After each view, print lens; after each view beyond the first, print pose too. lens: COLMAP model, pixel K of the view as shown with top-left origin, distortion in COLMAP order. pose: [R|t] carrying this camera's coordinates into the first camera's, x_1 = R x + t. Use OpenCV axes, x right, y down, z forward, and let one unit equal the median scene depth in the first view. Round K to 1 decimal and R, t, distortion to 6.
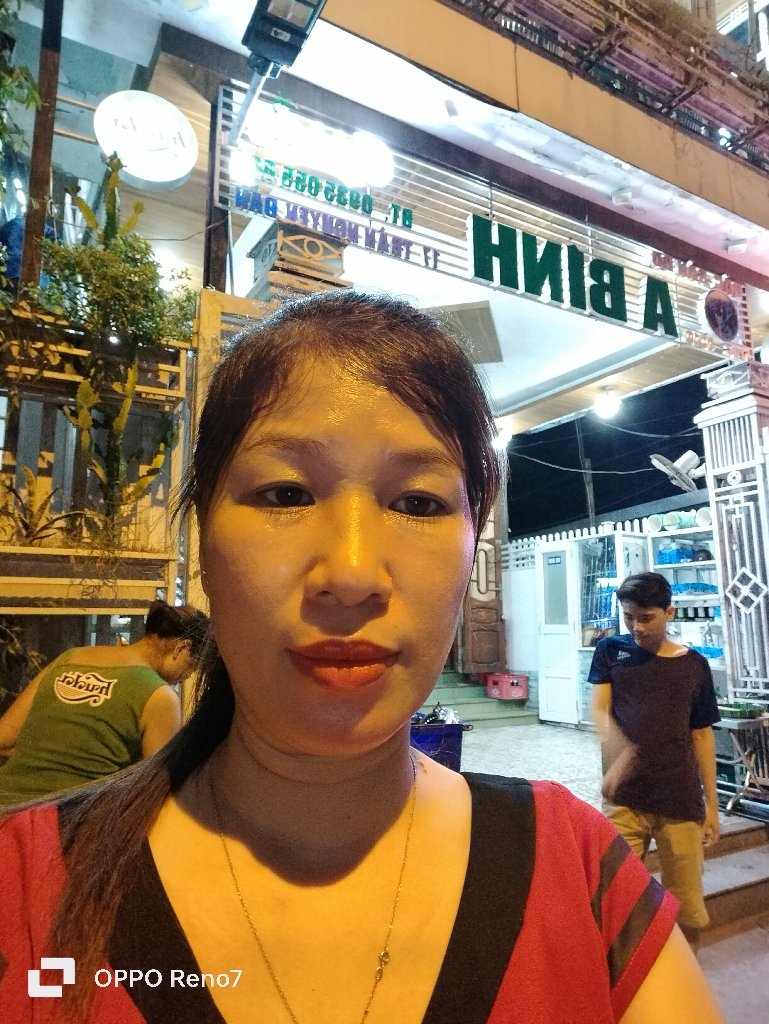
lens RADIAL K [[710.5, 0, 374.8], [0, 710.5, 506.0], [0, 0, 1]] dist [0.007374, -0.006508]
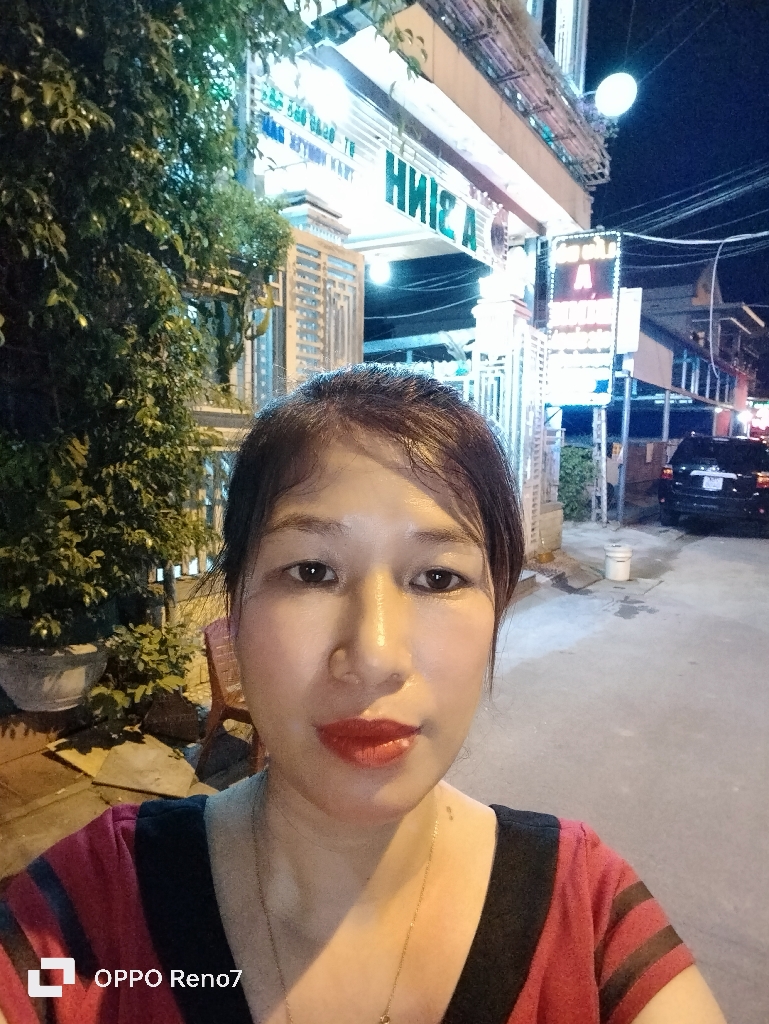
lens RADIAL K [[717.0, 0, 383.5], [0, 717.0, 523.3], [0, 0, 1]] dist [0.049459, -0.063898]
pose [[0.872876, -0.037323, 0.486513, -0.482672], [-0.104125, 0.959856, 0.260452, -0.075795], [-0.476703, -0.278001, 0.833948, -0.287056]]
